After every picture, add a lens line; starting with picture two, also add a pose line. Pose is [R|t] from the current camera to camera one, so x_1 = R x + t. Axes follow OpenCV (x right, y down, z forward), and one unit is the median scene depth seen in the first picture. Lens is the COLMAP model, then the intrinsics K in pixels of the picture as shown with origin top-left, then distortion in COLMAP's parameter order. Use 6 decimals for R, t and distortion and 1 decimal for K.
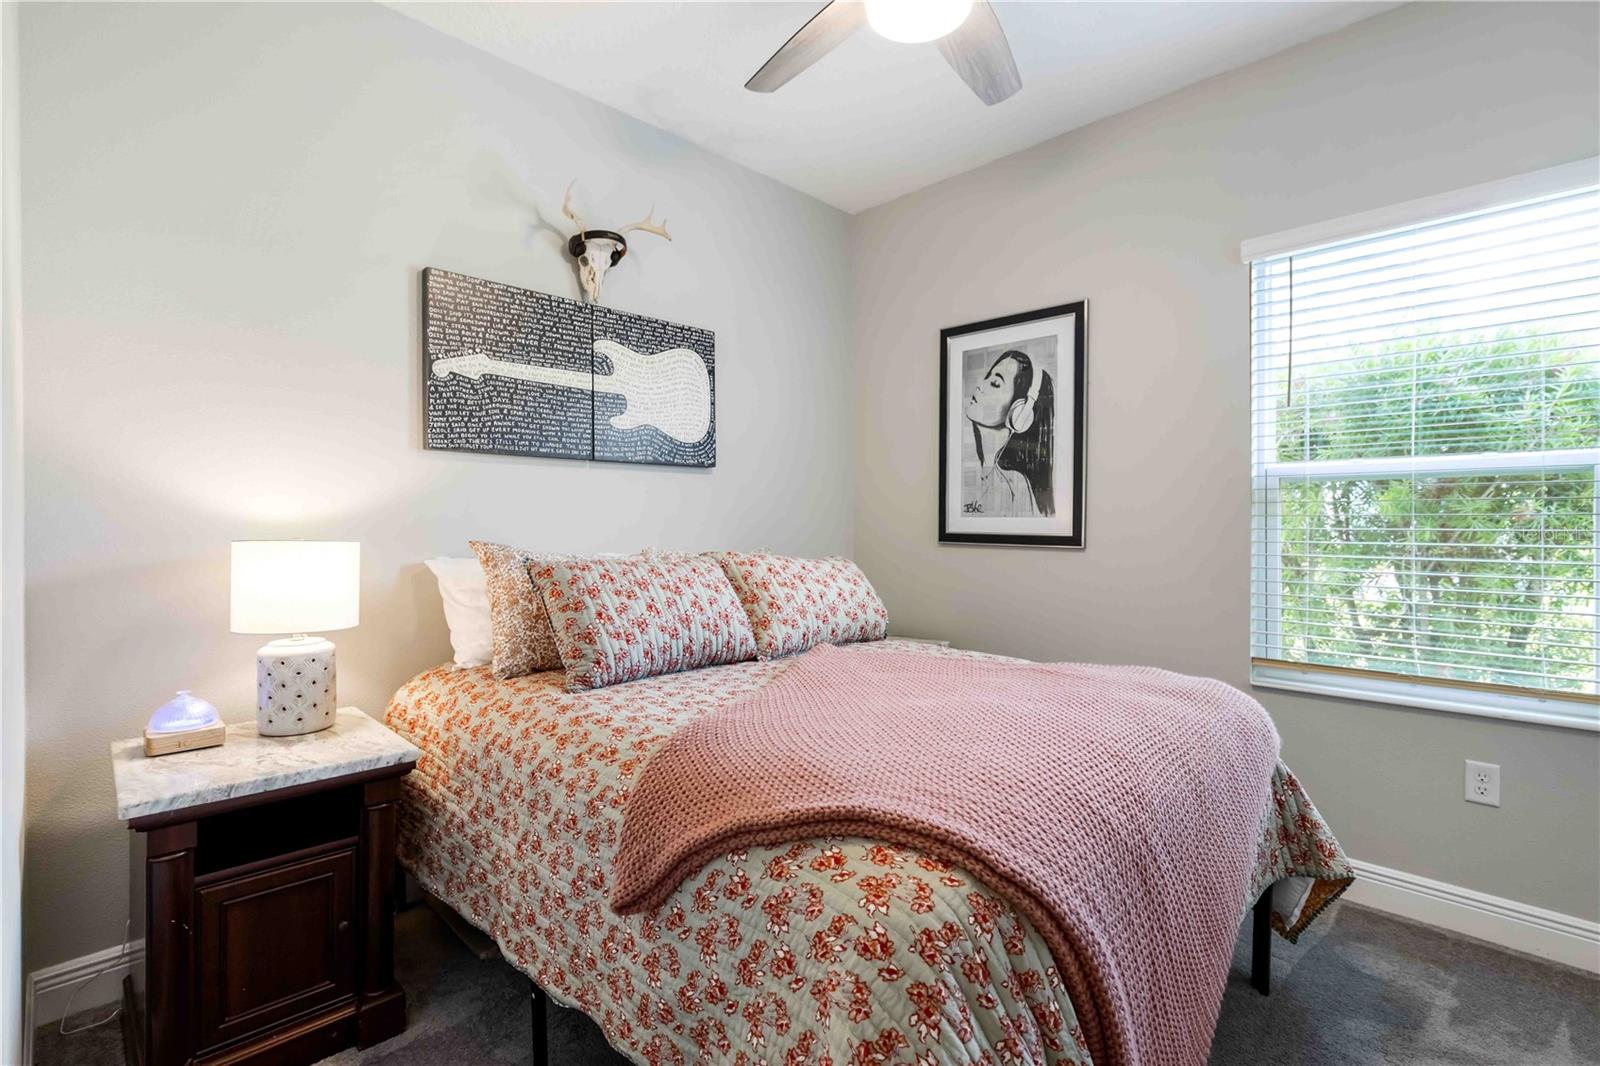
lens RADIAL K [[741.7, 0, 799.6], [0, 741.7, 526.0], [0, 0, 1]] dist [-0.001812, -0.000147]
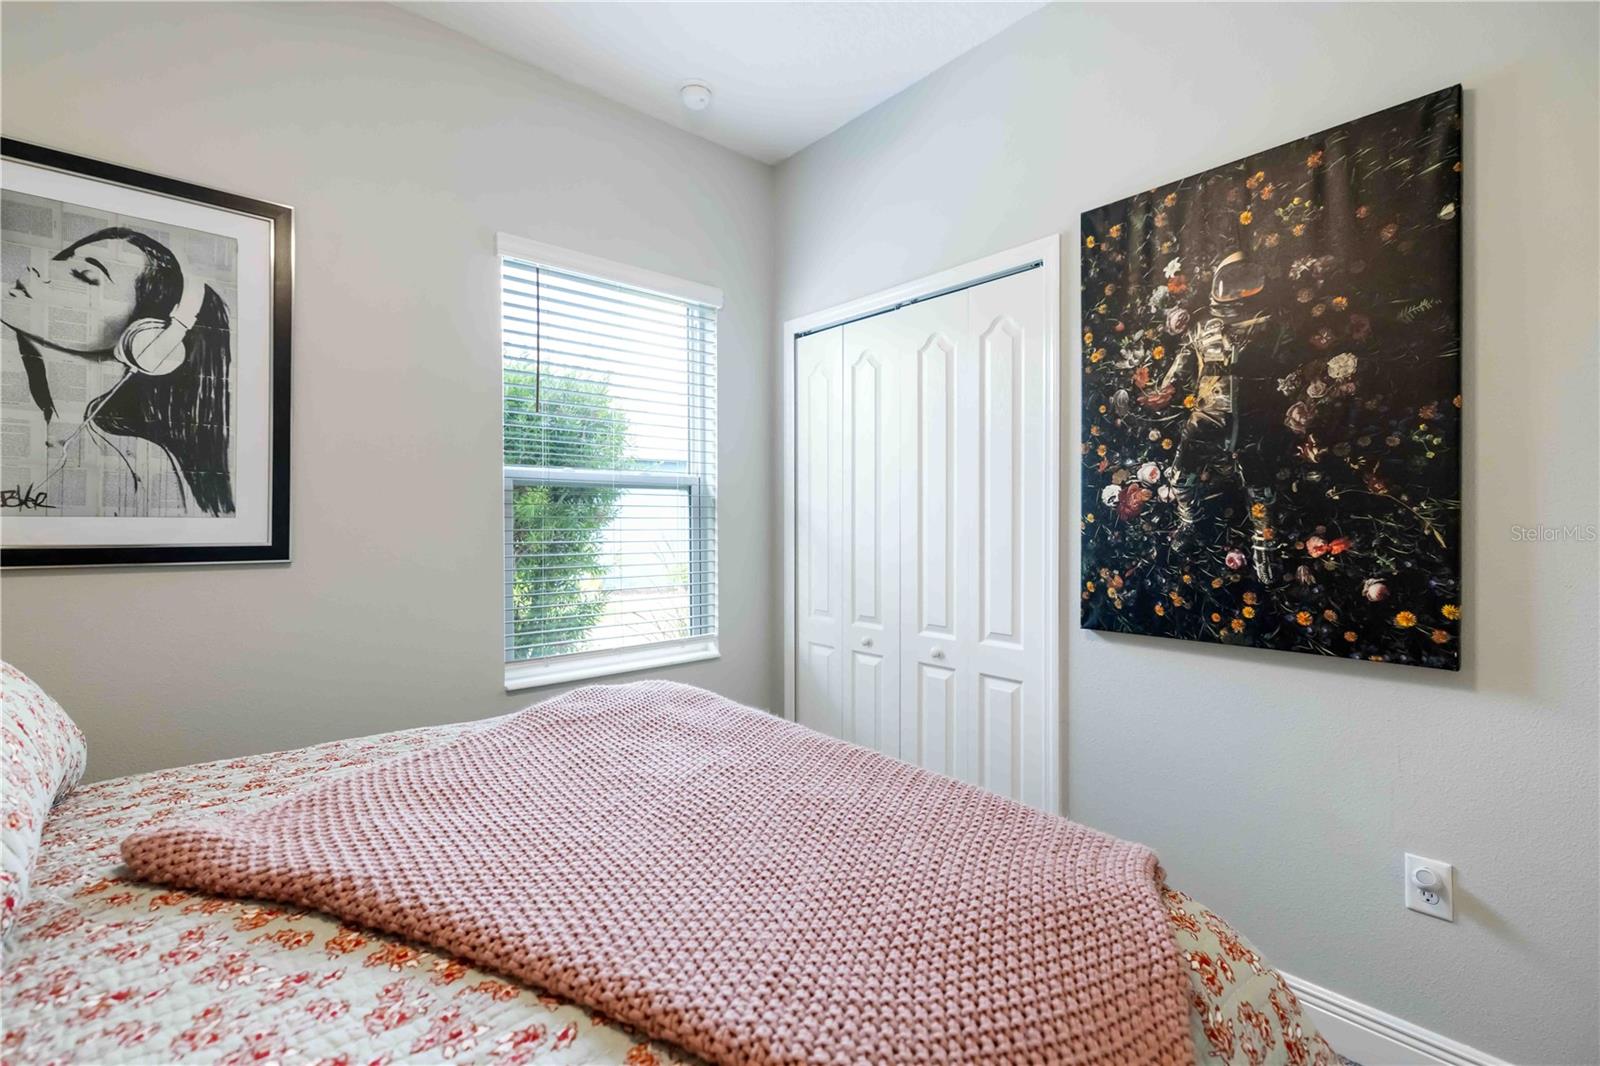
lens RADIAL K [[715.7, 0, 800.6], [0, 715.7, 526.8], [0, 0, 1]] dist [0.000843, -0.000144]
pose [[0.044313, -0.014555, 0.998912, -0.287751], [0.003376, 0.999890, 0.014419, -0.011821], [-0.999012, 0.002734, 0.044358, 0.511210]]
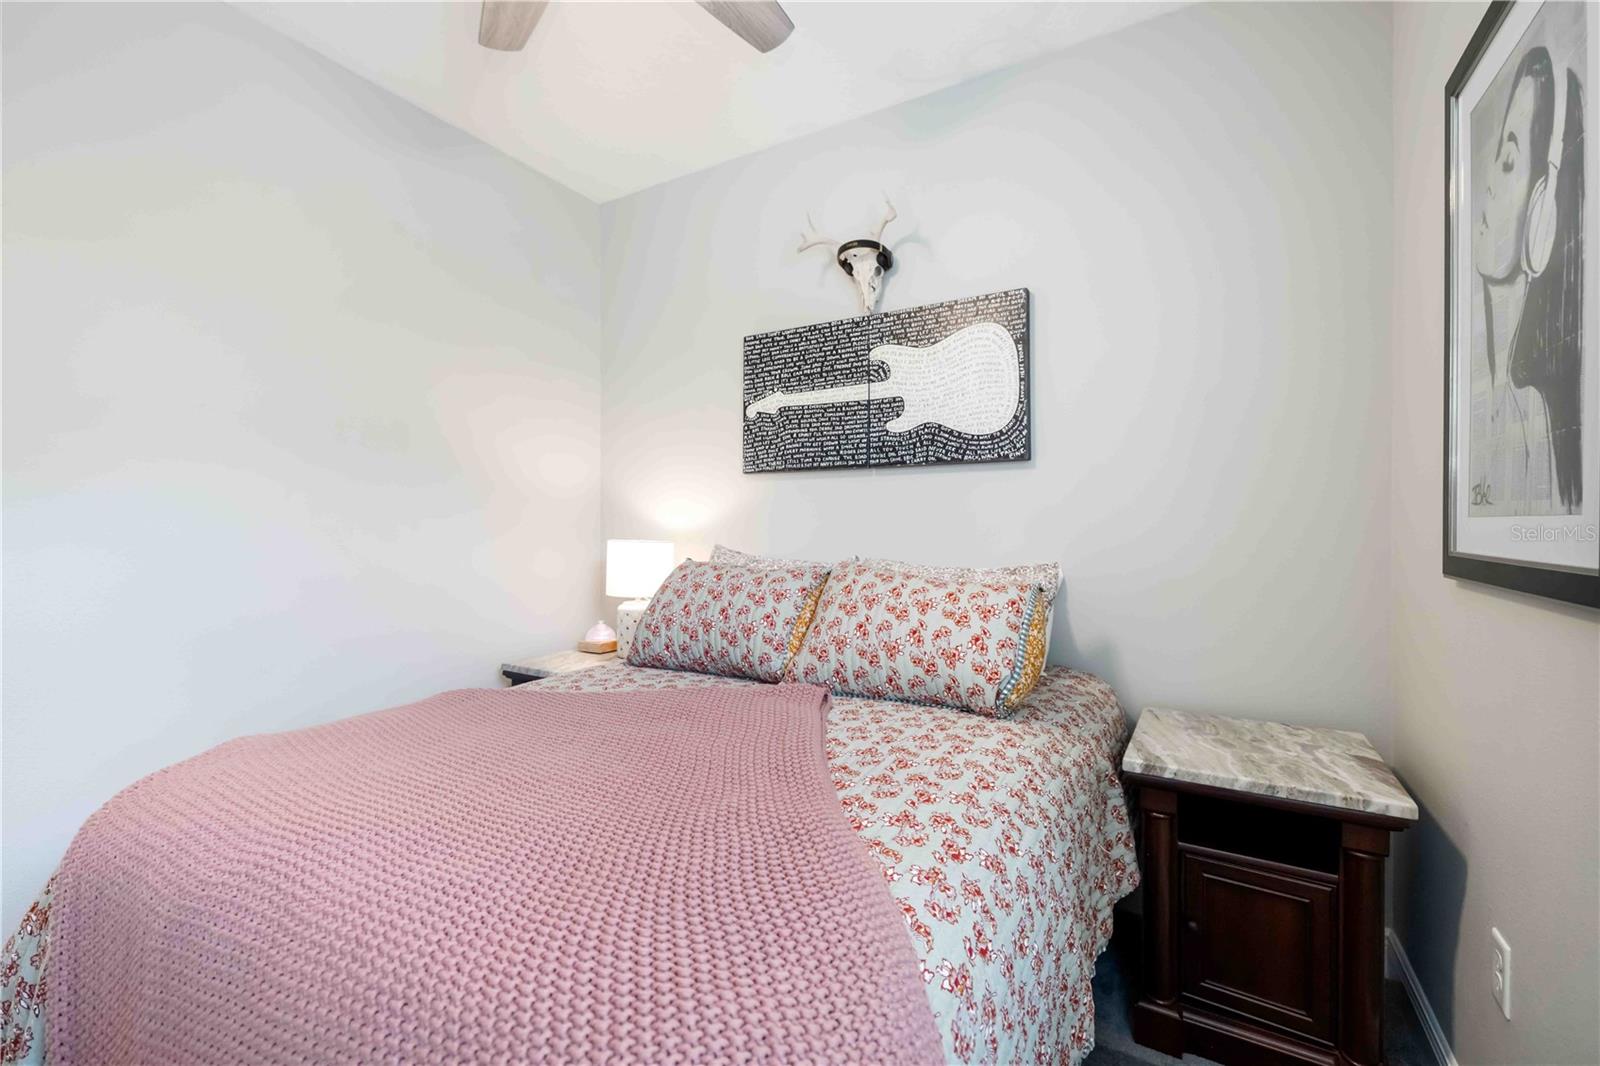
lens RADIAL K [[681.2, 0, 798.2], [0, 681.2, 531.2], [0, 0, 1]] dist [0.002120, 0.000129]
pose [[0.257155, 0.005818, -0.966353, 0.586021], [-0.002025, 0.999983, 0.005482, -0.006821], [0.966368, 0.000547, 0.257163, 0.647937]]
